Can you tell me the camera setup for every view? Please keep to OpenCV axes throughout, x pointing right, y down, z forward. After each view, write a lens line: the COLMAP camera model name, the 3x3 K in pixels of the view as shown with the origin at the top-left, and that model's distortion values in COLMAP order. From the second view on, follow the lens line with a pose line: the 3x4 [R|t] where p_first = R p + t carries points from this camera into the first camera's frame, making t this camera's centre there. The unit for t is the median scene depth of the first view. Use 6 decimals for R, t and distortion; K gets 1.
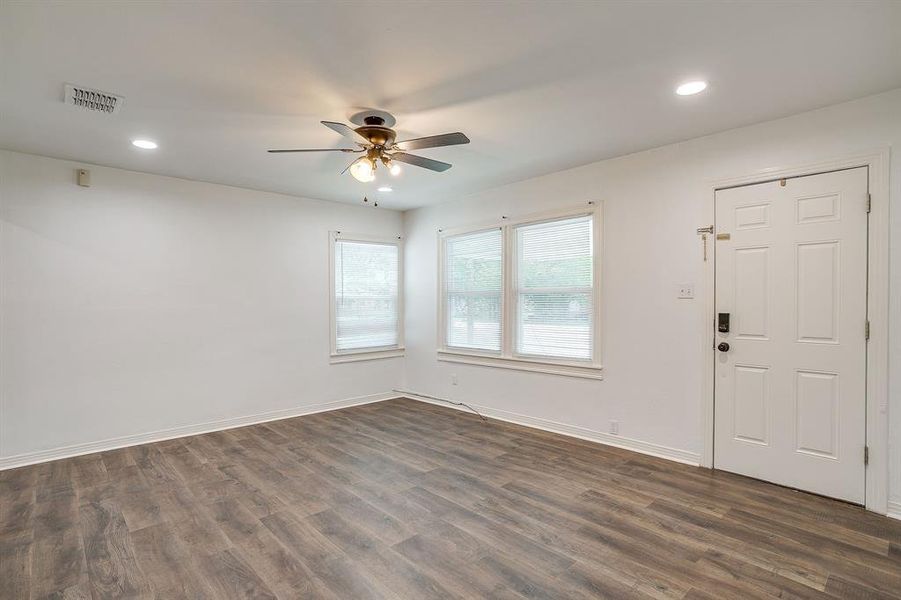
lens RADIAL K [[440.5, 0, 448.6], [0, 440.5, 300.6], [0, 0, 1]] dist [-0.044537, 0.023380]
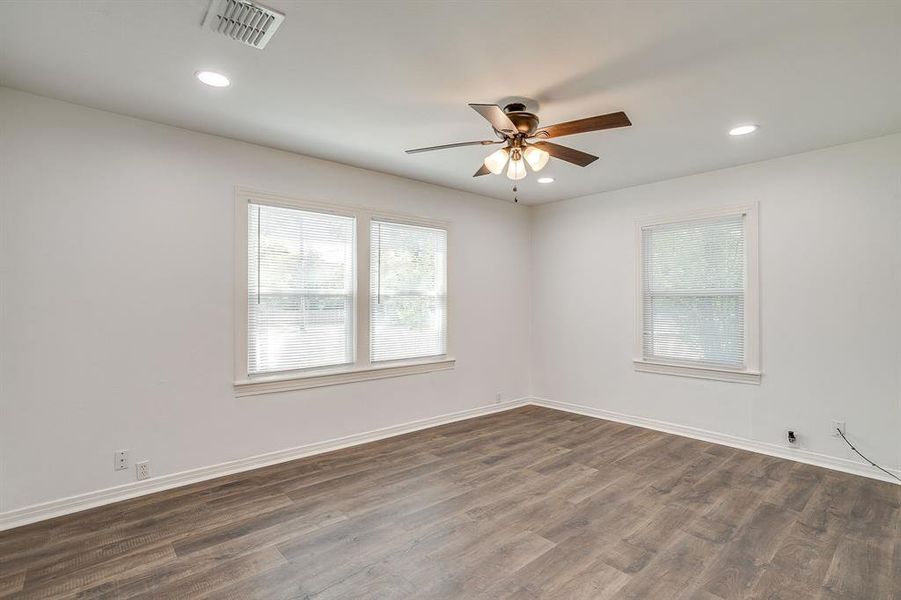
lens RADIAL K [[437.0, 0, 454.3], [0, 437.0, 289.8], [0, 0, 1]] dist [0.000597, 0.001441]
pose [[0.018519, 0.029792, 0.999385, -0.304935], [0.010441, 0.999496, -0.029989, 0.003695], [-0.999774, 0.010990, 0.018198, 0.376481]]
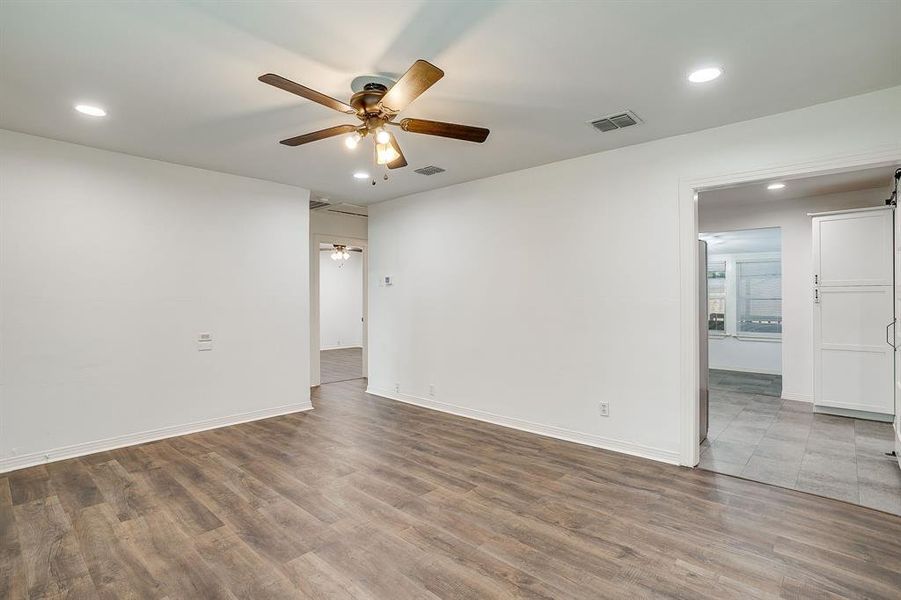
lens RADIAL K [[427.5, 0, 453.8], [0, 427.5, 296.3], [0, 0, 1]] dist [0.001788, 0.000458]
pose [[-0.994795, 0.010393, -0.101367, -0.213670], [0.010628, 0.999942, -0.001776, 0.004453], [0.101343, -0.002844, -0.994847, 1.706398]]
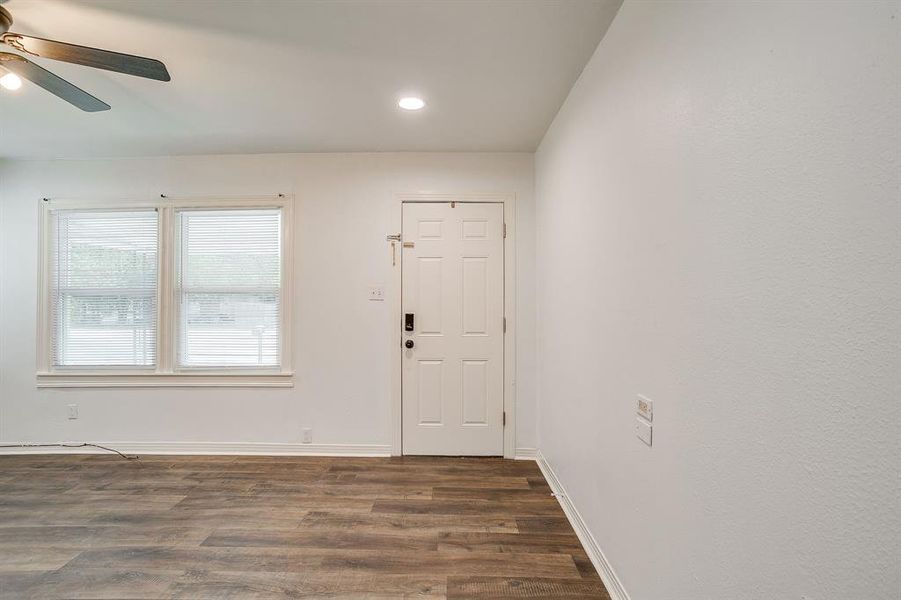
lens RADIAL K [[435.1, 0, 435.4], [0, 435.1, 295.4], [0, 0, 1]] dist [-0.064680, 0.036146]
pose [[0.695023, 0.017206, 0.718781, -0.122365], [-0.004825, 0.999803, -0.019268, 0.003250], [-0.718971, 0.009924, 0.694969, 0.176363]]
